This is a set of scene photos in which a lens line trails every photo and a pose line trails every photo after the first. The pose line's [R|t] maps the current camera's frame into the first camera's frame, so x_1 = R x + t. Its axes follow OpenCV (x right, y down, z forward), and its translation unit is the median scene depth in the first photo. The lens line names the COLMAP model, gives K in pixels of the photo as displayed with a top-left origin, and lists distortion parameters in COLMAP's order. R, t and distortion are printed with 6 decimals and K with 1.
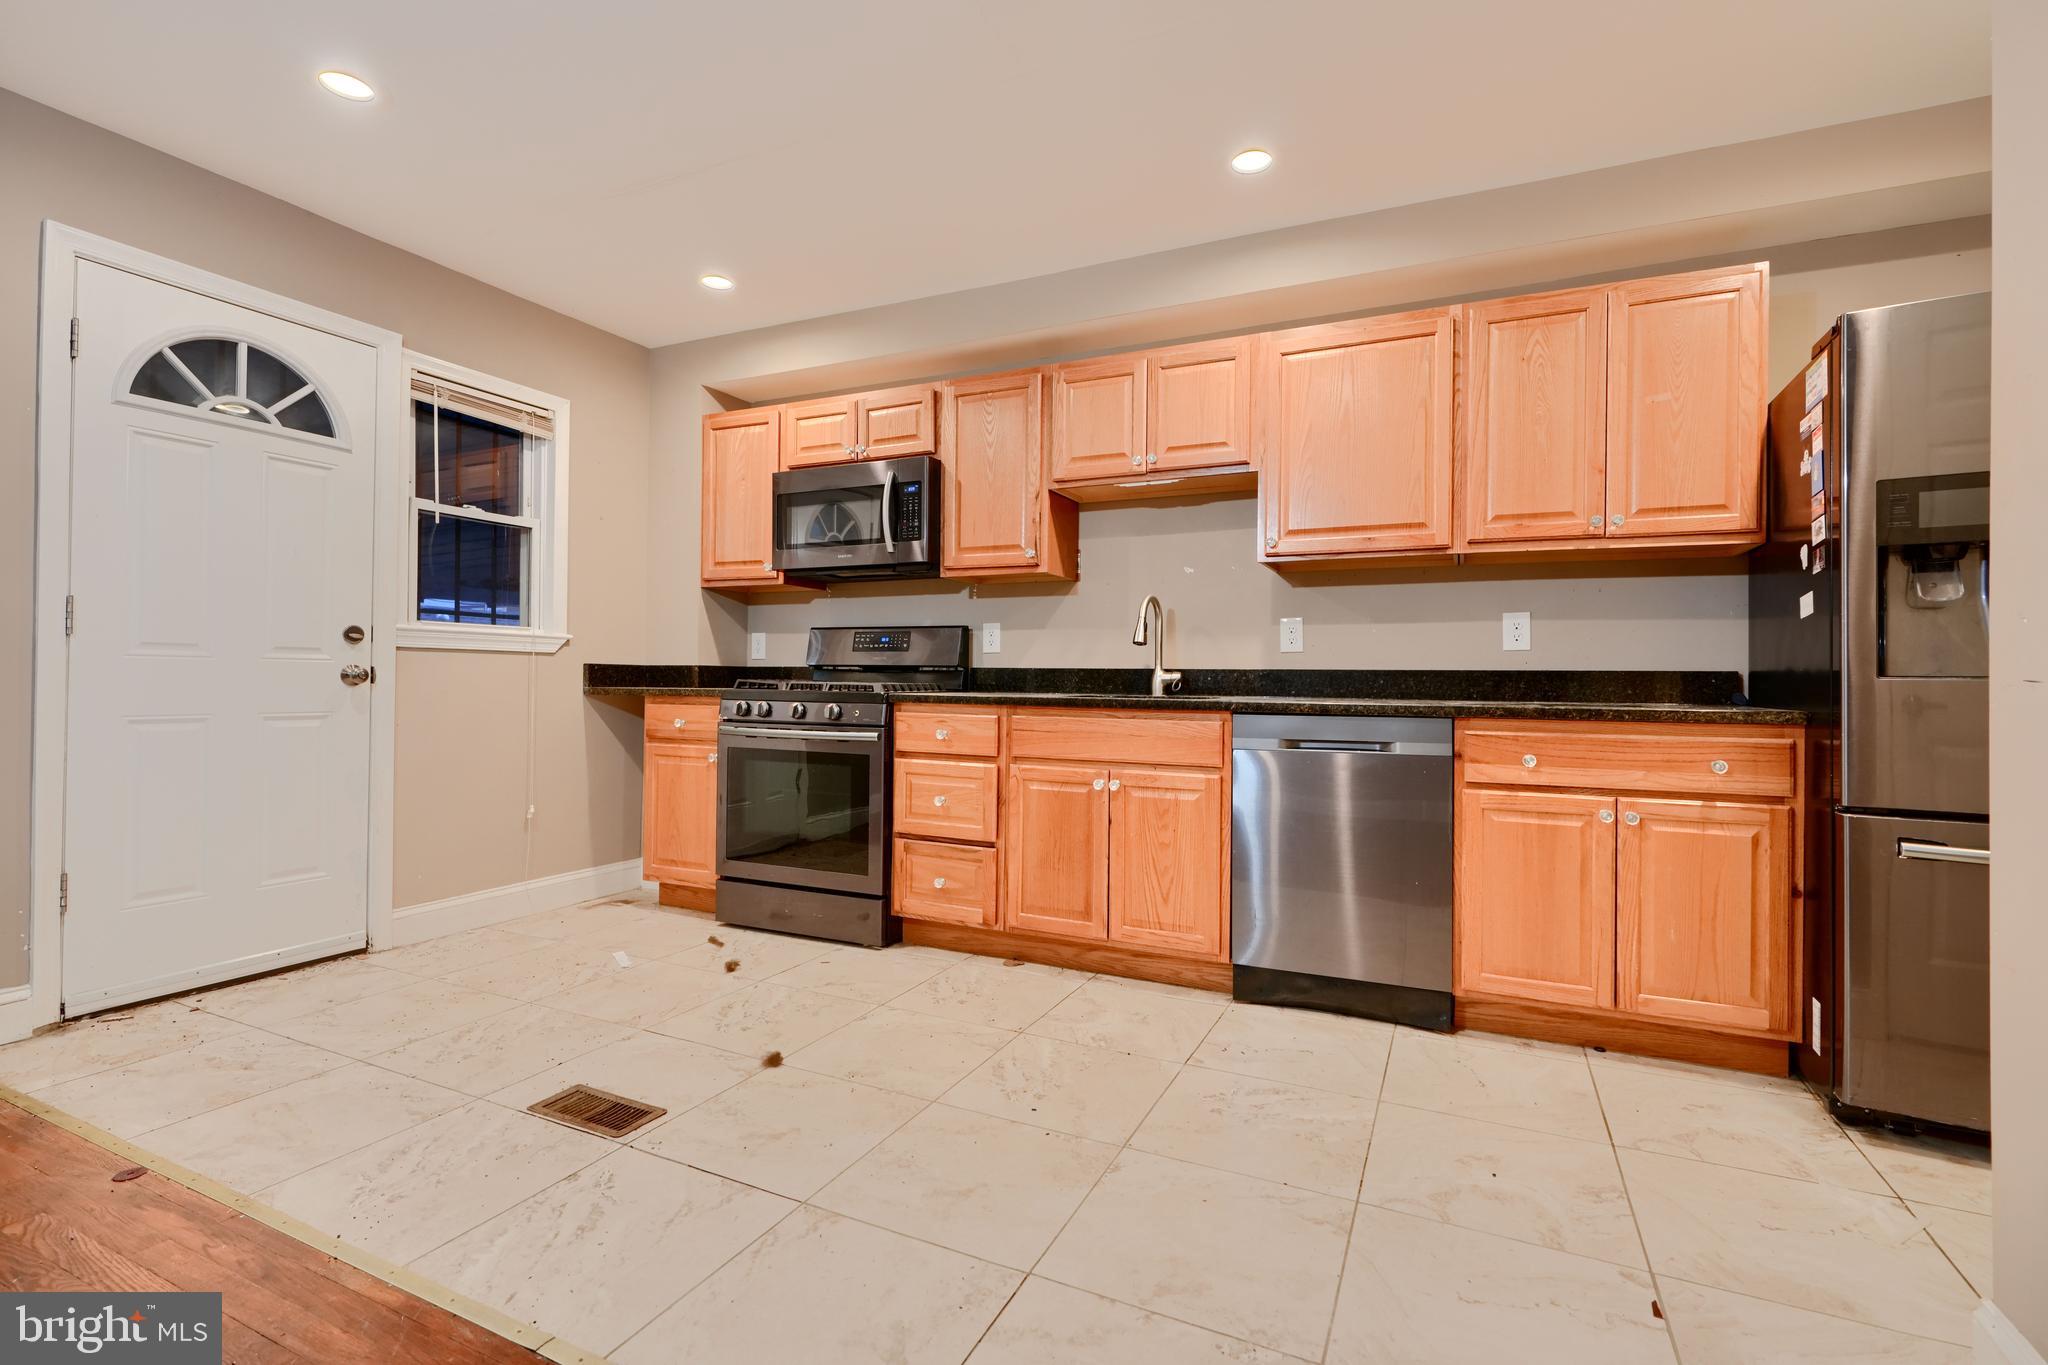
lens RADIAL K [[927.9, 0, 1026.8], [0, 927.9, 679.1], [0, 0, 1]] dist [0.000165, 0.000033]
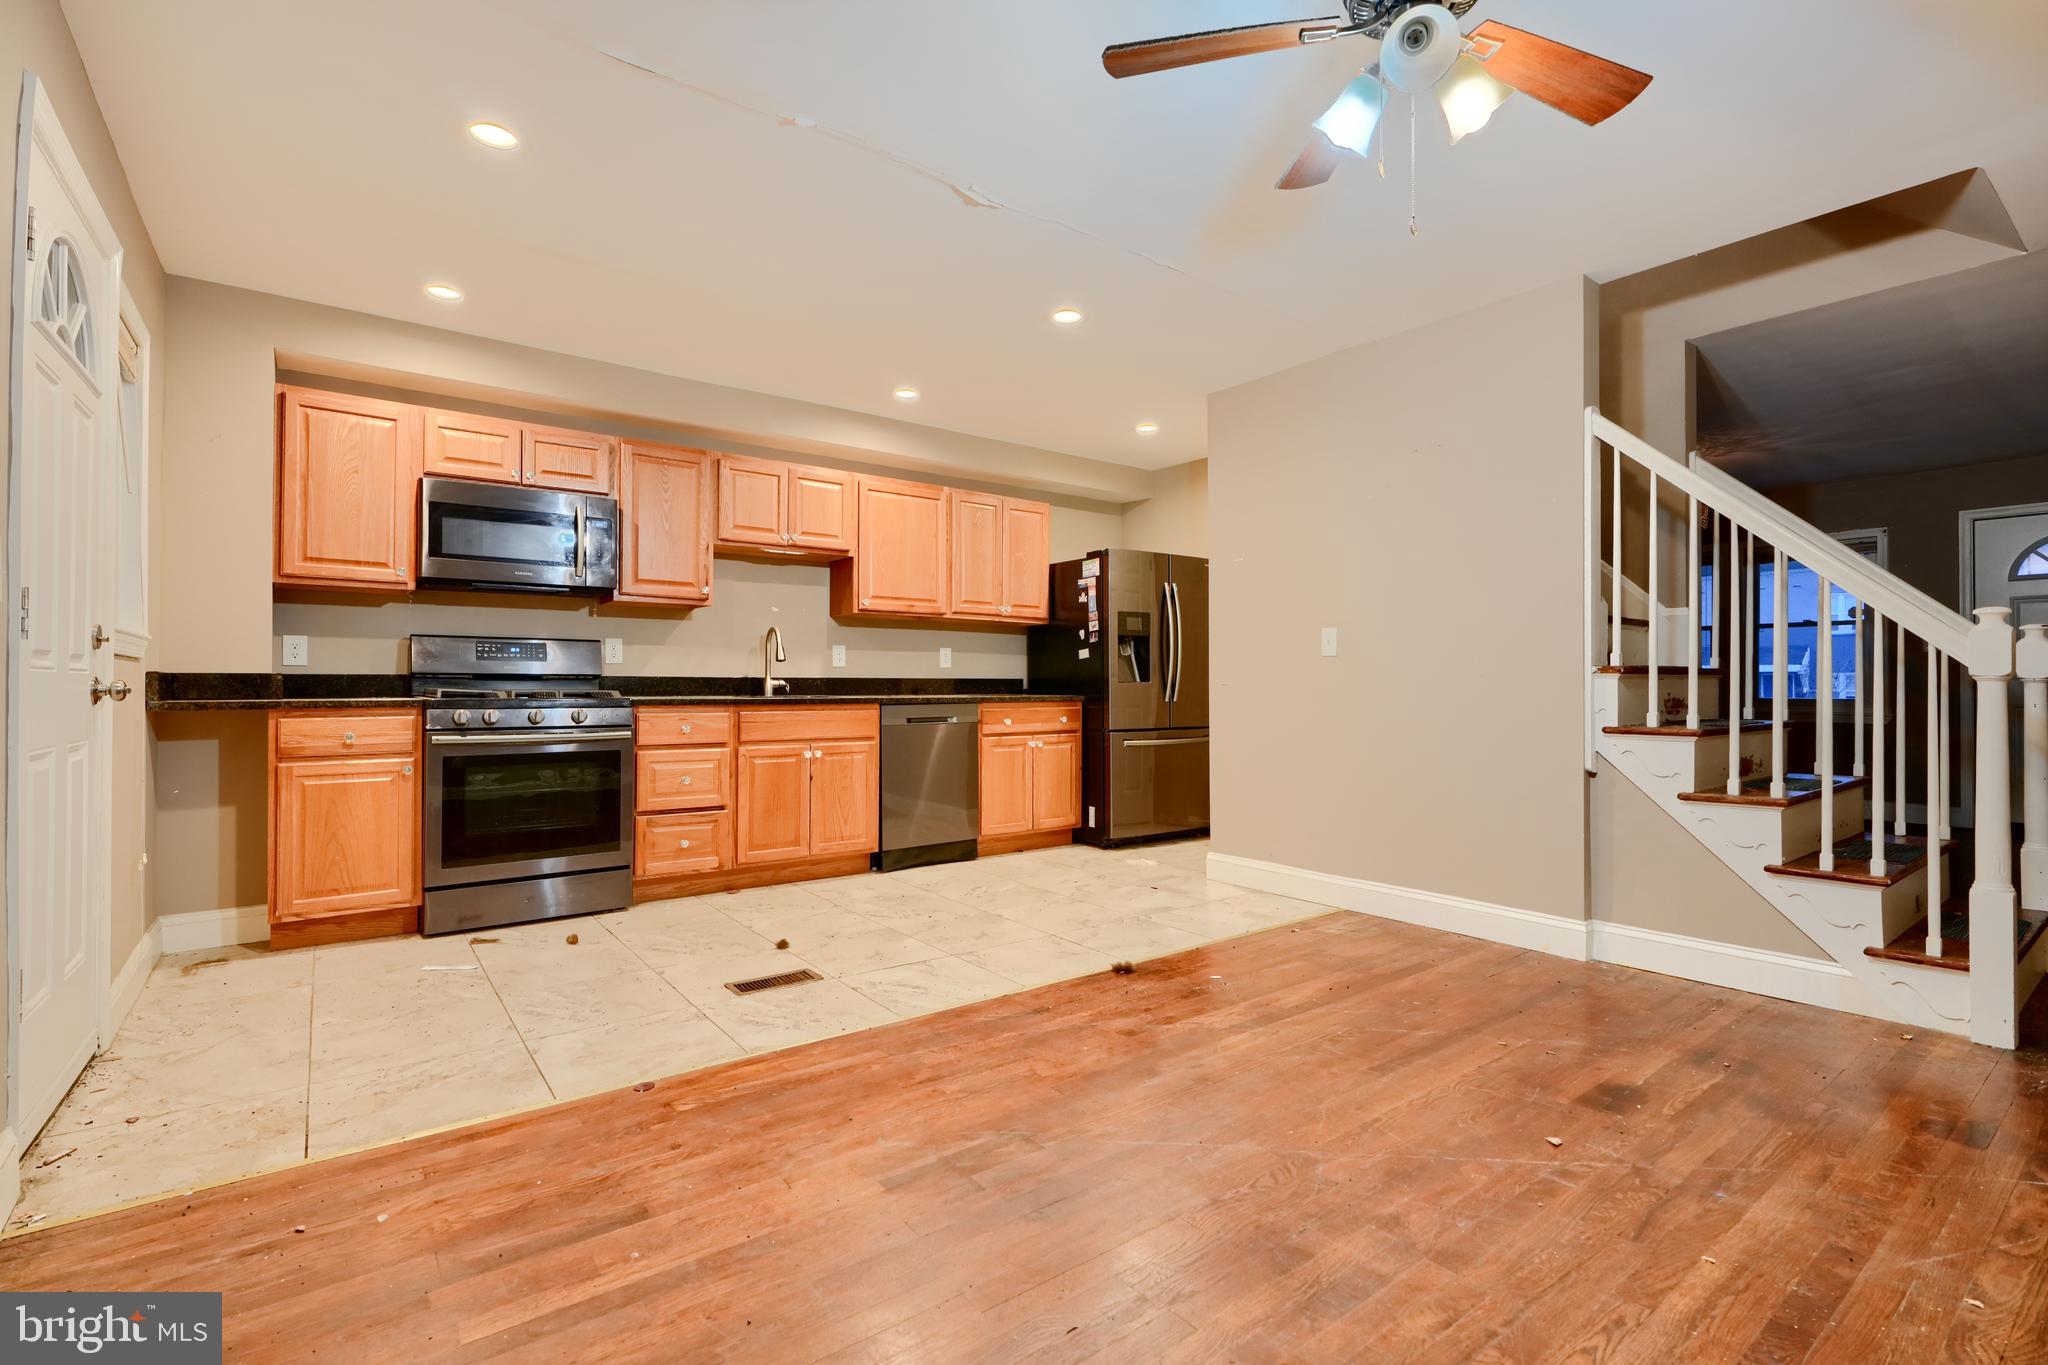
lens RADIAL K [[927.9, 0, 1032.6], [0, 927.9, 678.3], [0, 0, 1]] dist [0.000165, 0.000033]
pose [[0.459202, -0.003933, 0.888323, -1.053605], [0.002226, 0.999992, 0.003277, -0.014880], [-0.888329, 0.000473, 0.459207, -0.028729]]
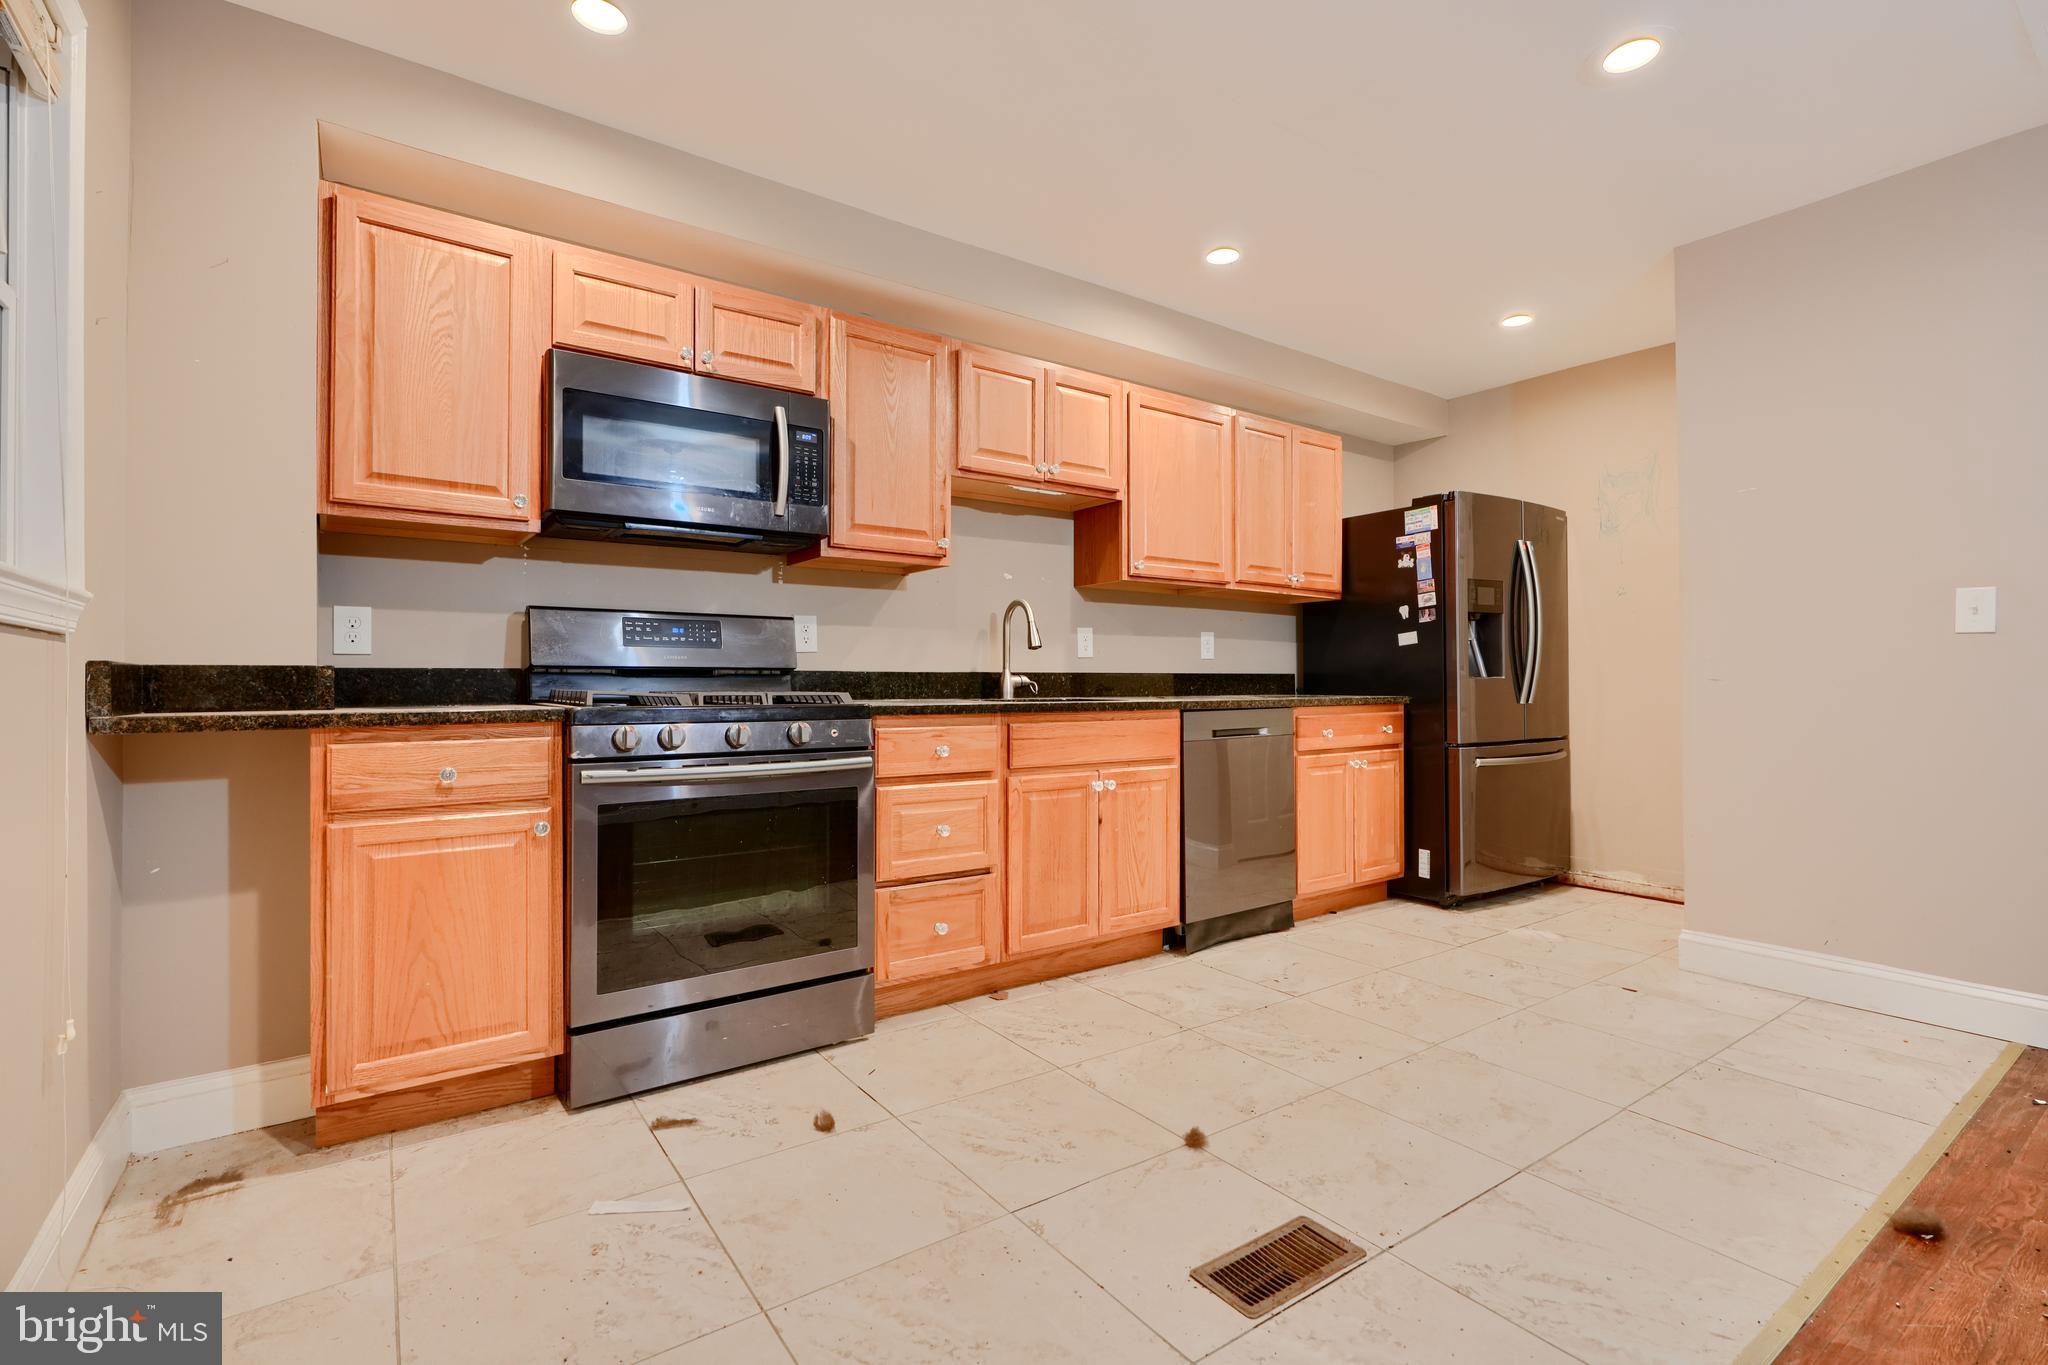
lens RADIAL K [[927.9, 0, 1032.8], [0, 927.9, 677.2], [0, 0, 1]] dist [0.000165, 0.000033]
pose [[0.487523, -0.006139, 0.873089, -0.807332], [0.006742, 0.999972, 0.003267, -0.009615], [-0.873084, 0.004294, 0.487551, 0.535859]]
